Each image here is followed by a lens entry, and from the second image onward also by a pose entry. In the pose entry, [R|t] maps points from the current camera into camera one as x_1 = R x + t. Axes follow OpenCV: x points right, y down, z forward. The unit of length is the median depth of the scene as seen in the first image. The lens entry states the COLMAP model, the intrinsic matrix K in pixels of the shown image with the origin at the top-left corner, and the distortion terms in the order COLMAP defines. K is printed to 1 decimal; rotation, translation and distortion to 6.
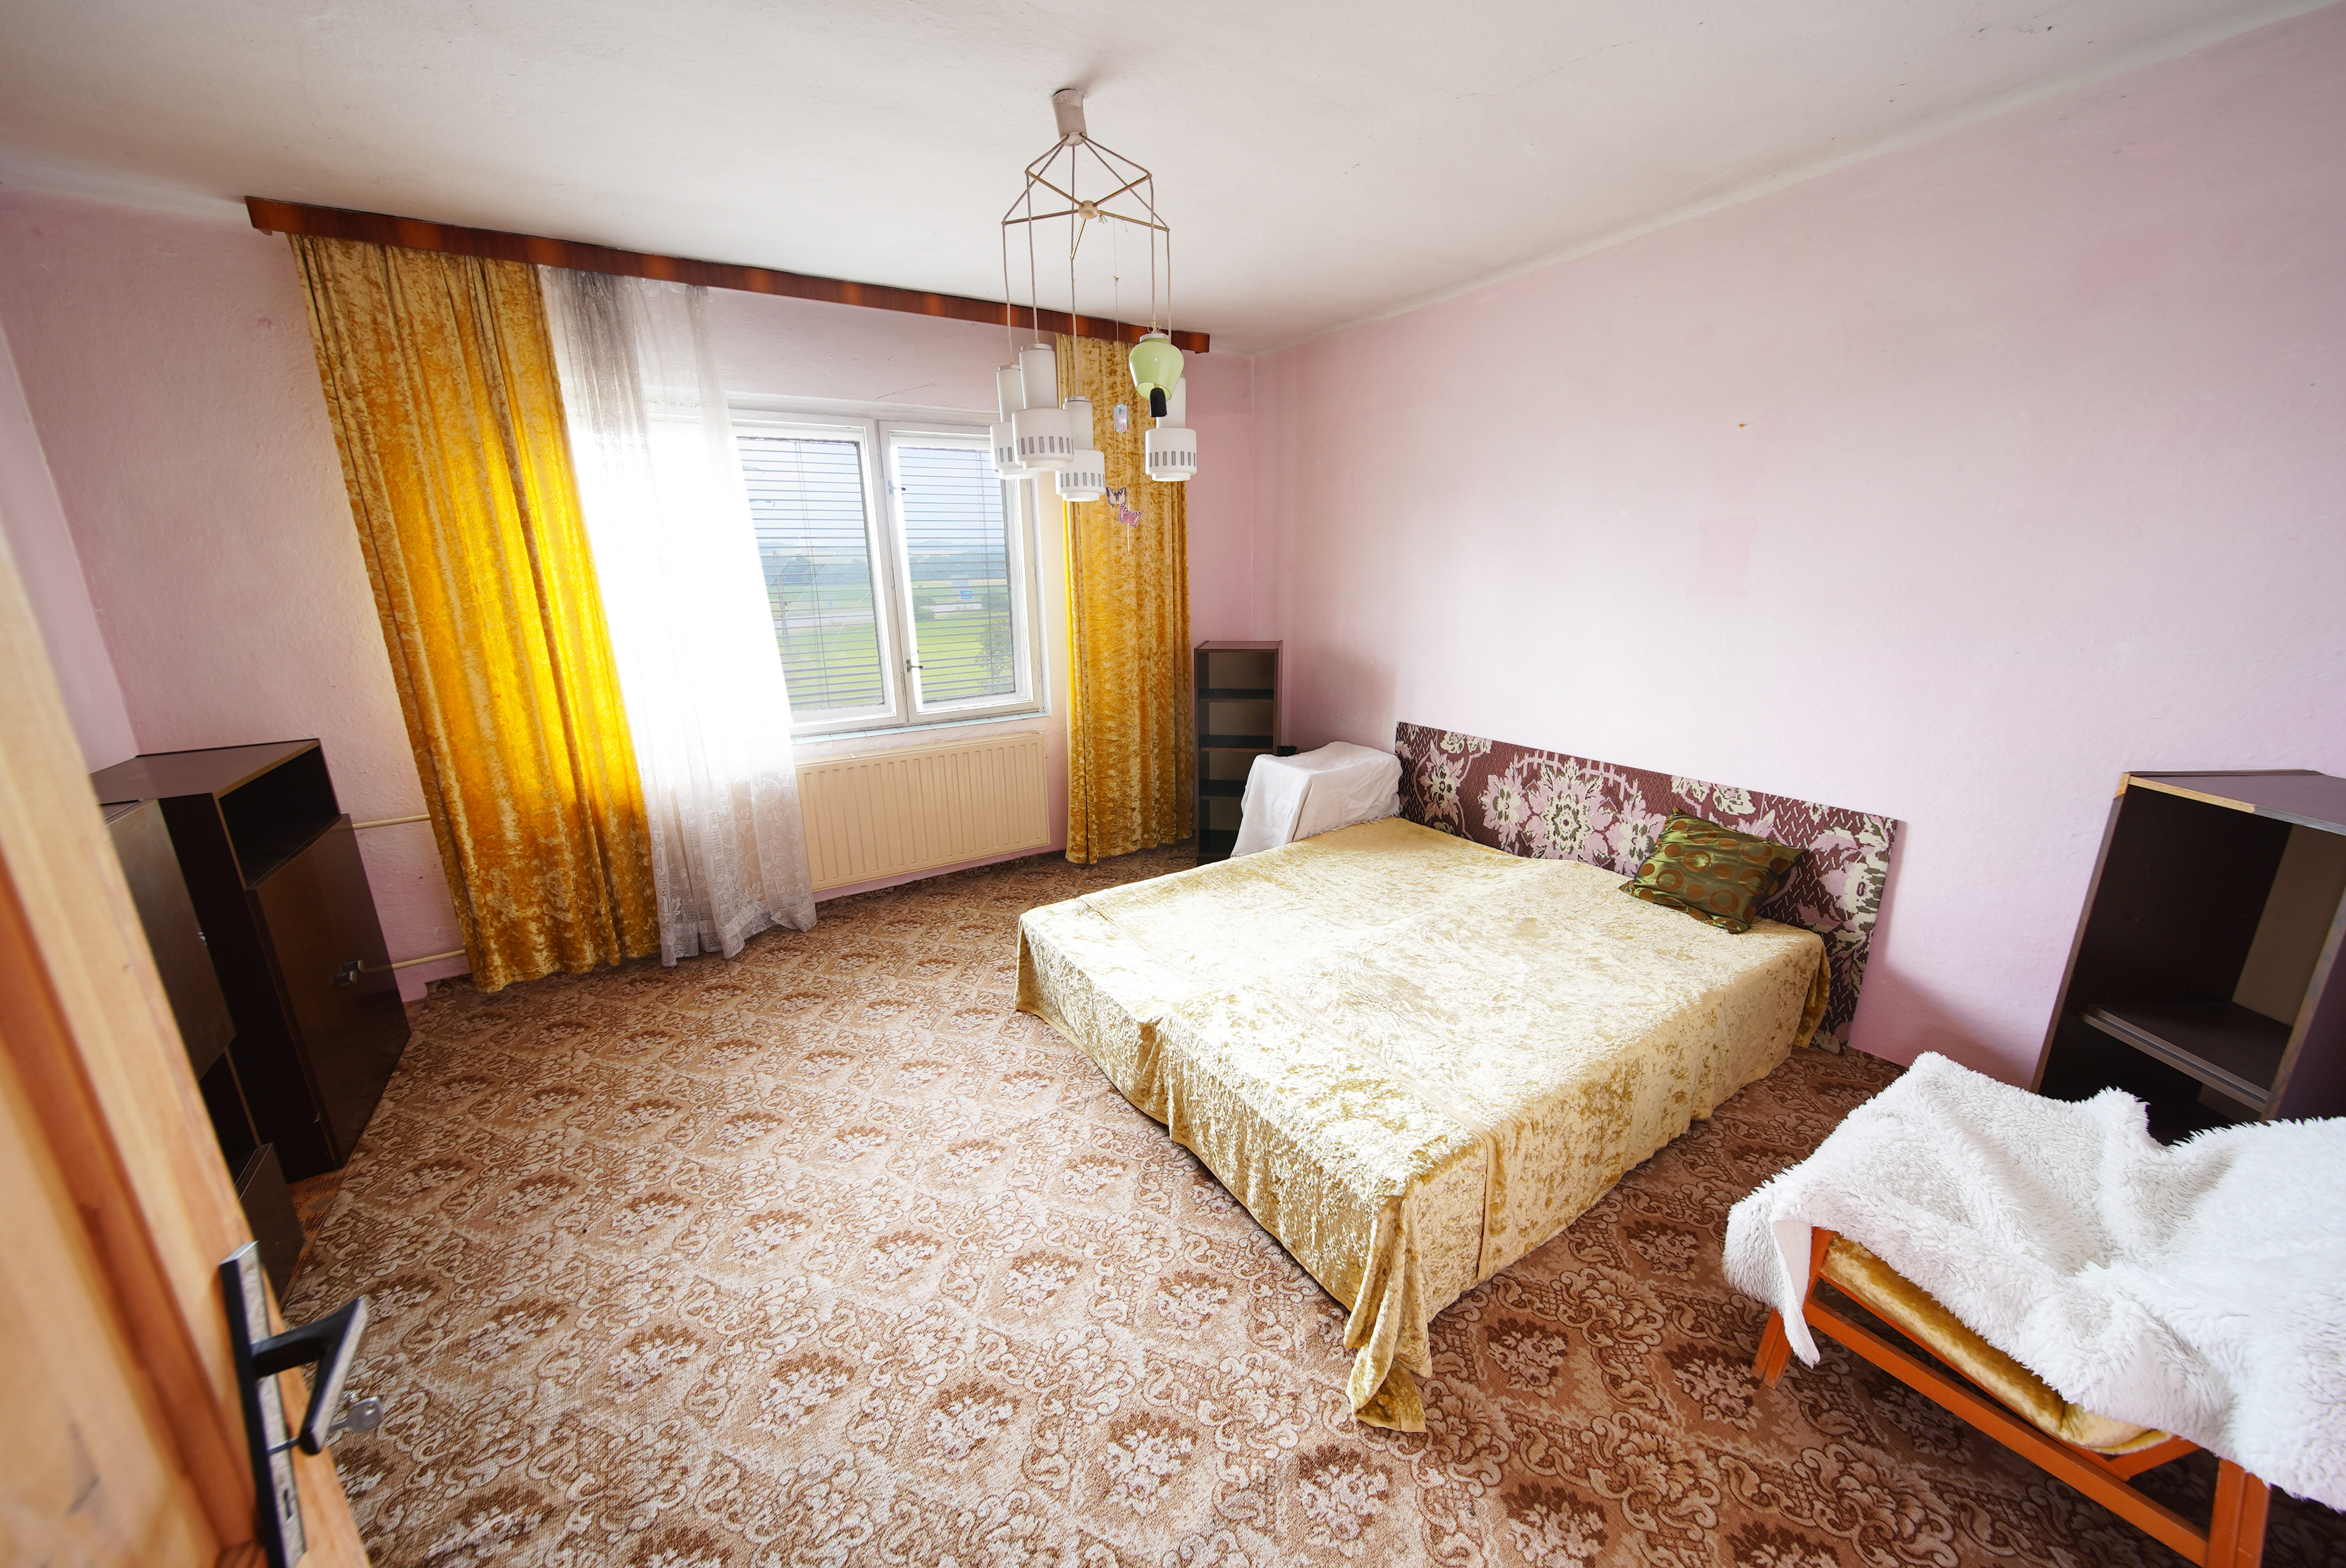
lens RADIAL K [[828.4, 0, 1177.4], [0, 828.4, 776.1], [0, 0, 1]] dist [-0.000604, -0.000046]
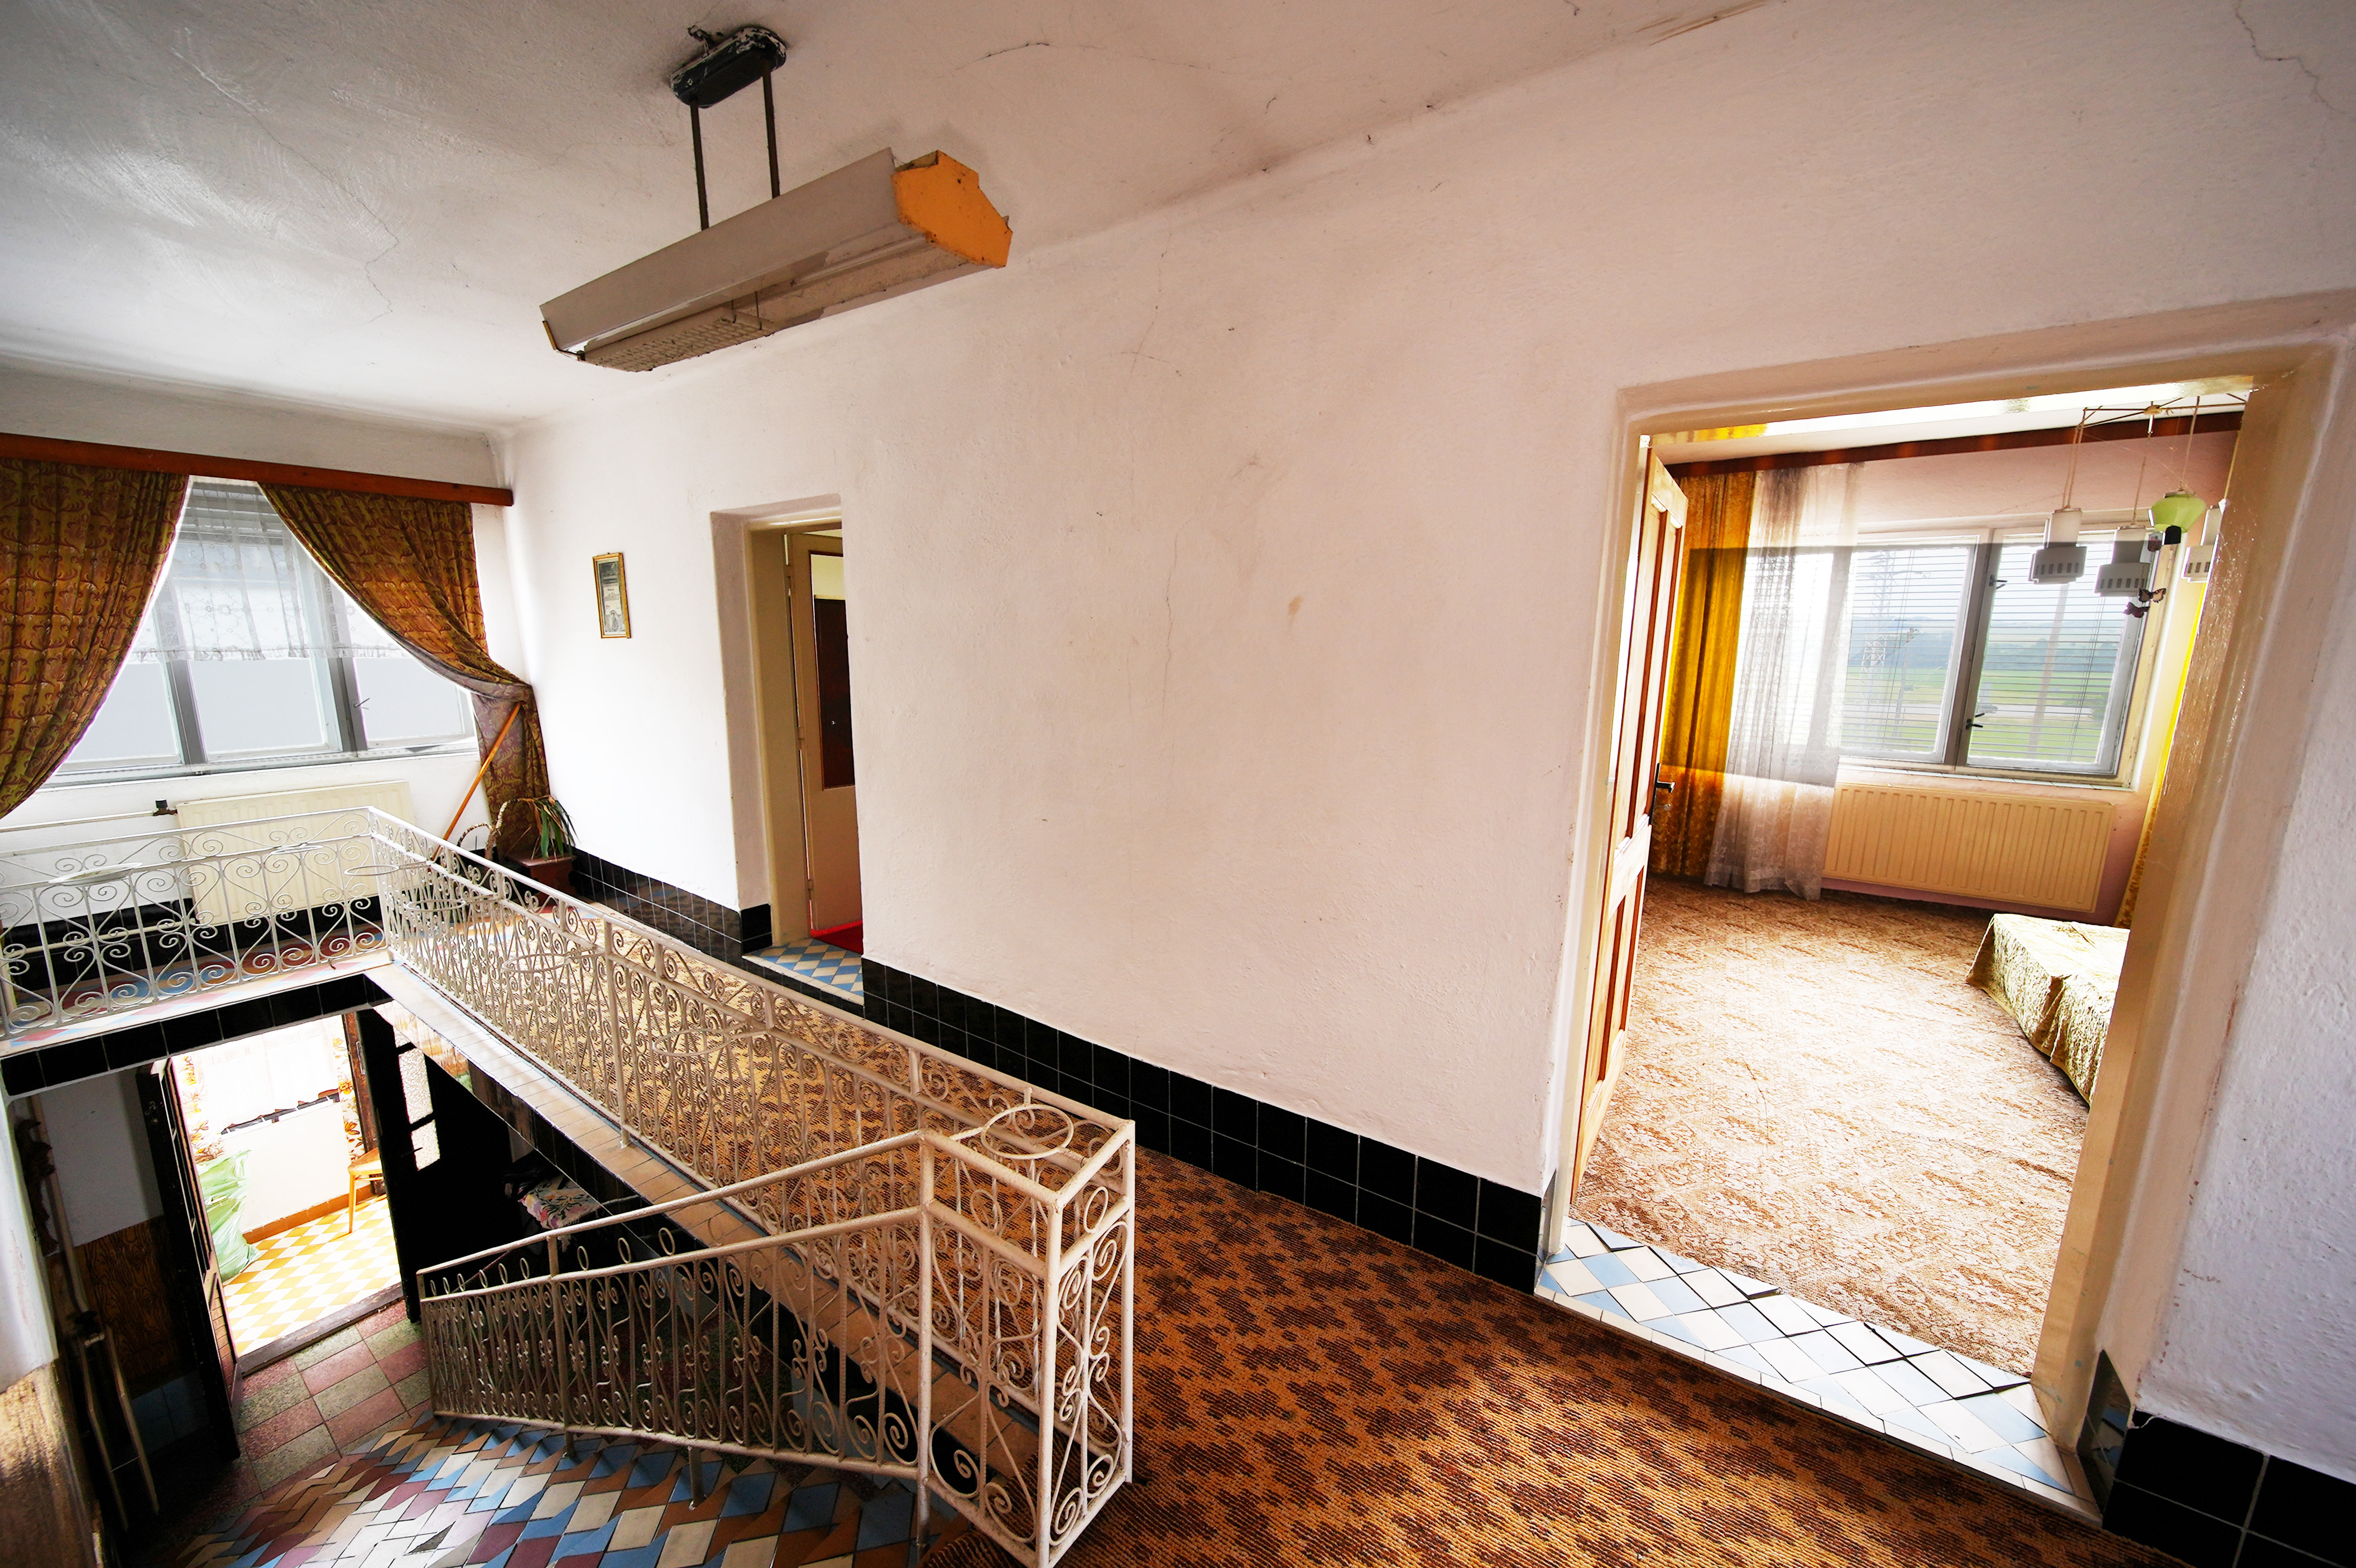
lens RADIAL K [[832.0, 0, 1176.3], [0, 832.0, 776.8], [0, 0, 1]] dist [-0.000604, -0.000046]
pose [[0.401839, 0.172174, -0.899378, 0.415392], [-0.248260, 0.965864, 0.073981, 0.180538], [0.881415, 0.193551, 0.430866, -0.692475]]
